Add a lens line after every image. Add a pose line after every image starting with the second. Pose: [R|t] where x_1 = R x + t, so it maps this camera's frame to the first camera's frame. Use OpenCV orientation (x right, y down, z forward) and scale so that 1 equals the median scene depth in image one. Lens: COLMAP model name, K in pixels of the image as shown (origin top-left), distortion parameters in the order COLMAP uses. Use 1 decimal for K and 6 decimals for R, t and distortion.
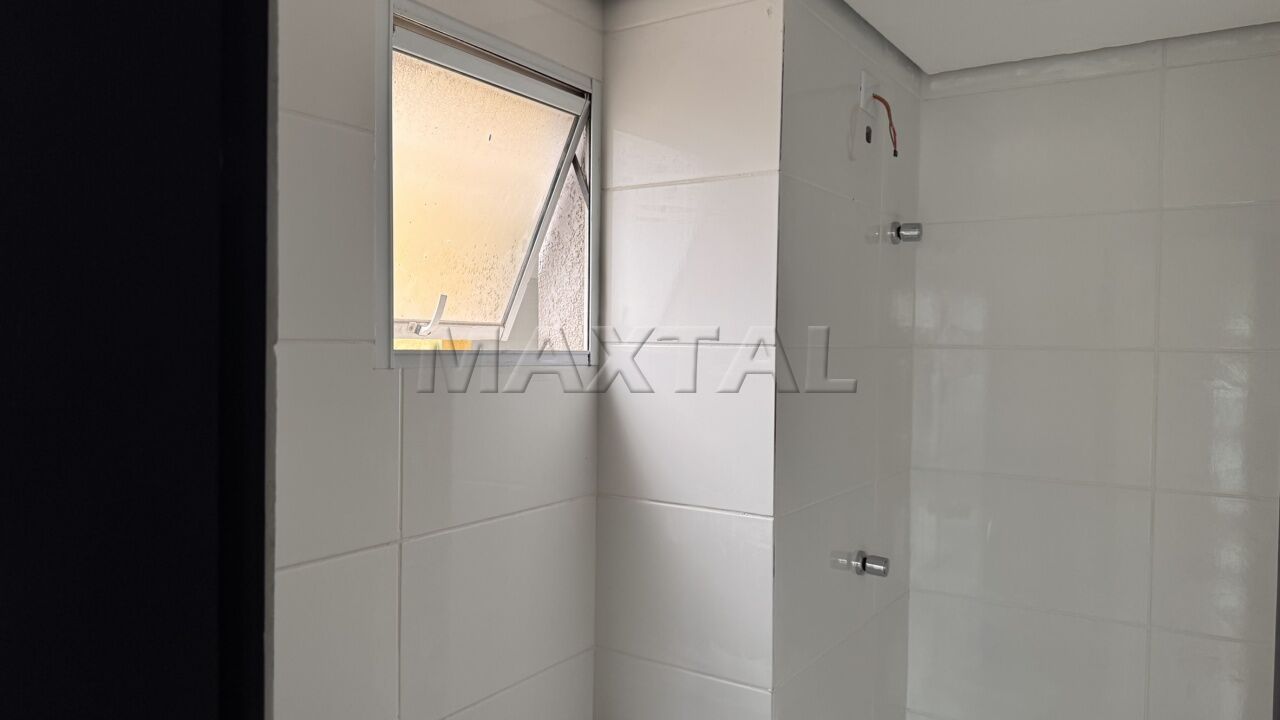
lens RADIAL K [[901.5, 0, 647.8], [0, 901.5, 362.5], [0, 0, 1]] dist [0.206603, -0.464334]
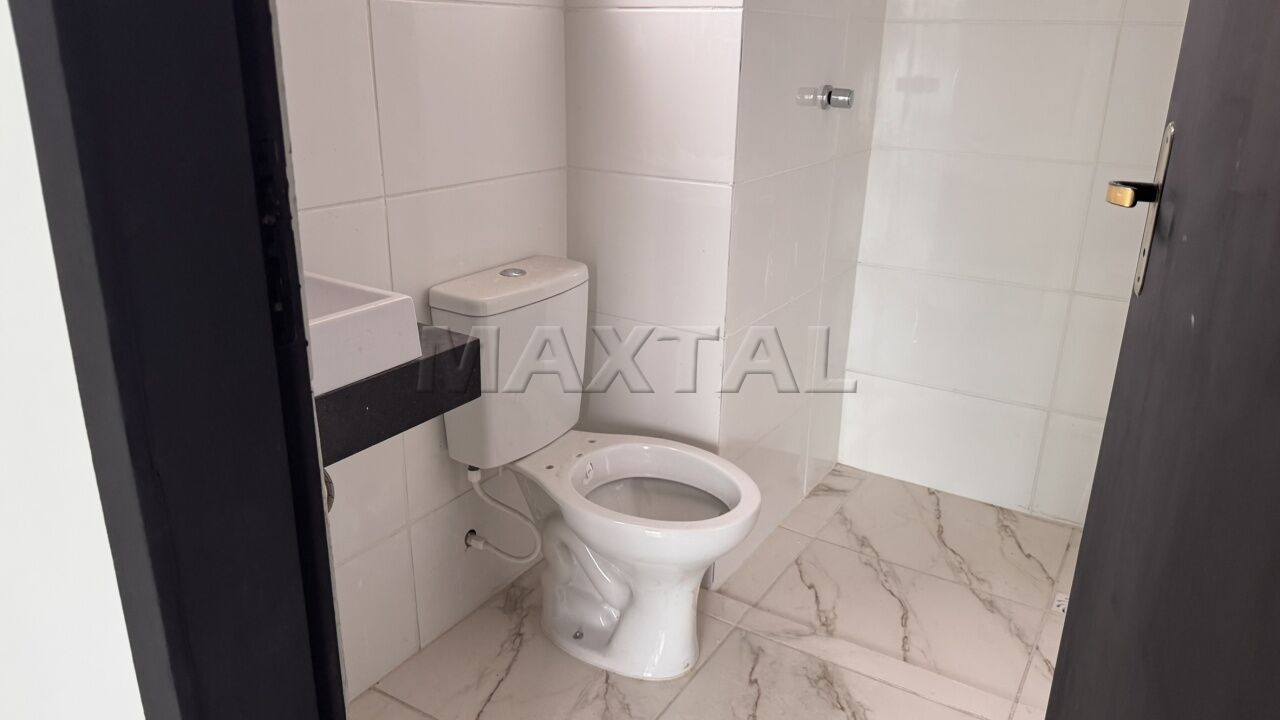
lens RADIAL K [[901.5, 0, 647.8], [0, 901.5, 362.5], [0, 0, 1]] dist [0.206603, -0.464334]
pose [[0.999618, -0.001476, 0.027610, 0.005197], [-0.007154, 0.950762, 0.309840, 0.198508], [-0.026708, -0.309920, 0.950388, -0.063395]]
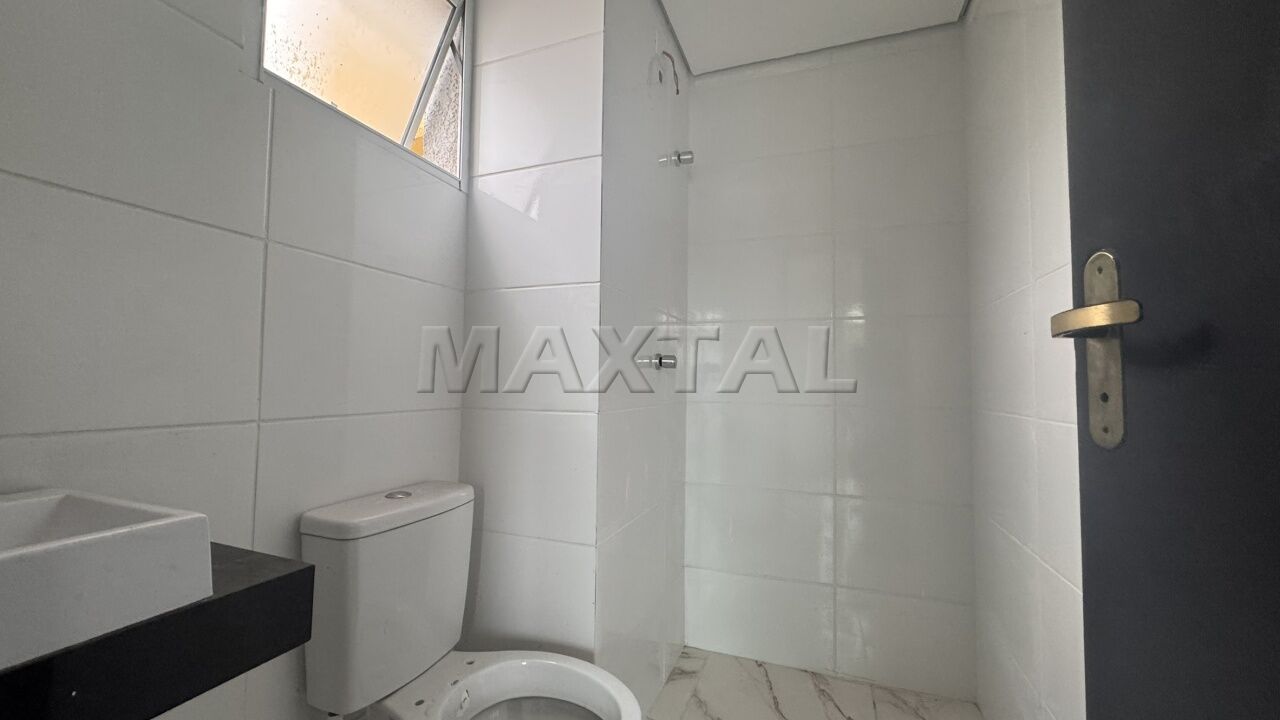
lens RADIAL K [[510.3, 0, 641.0], [0, 510.3, 357.6], [0, 0, 1]] dist [-0.001304, 0.000075]
pose [[0.974906, 0.008450, 0.222458, 0.027294], [0.007522, 0.997459, -0.070851, 0.290656], [-0.222491, 0.070747, 0.972364, 0.234765]]
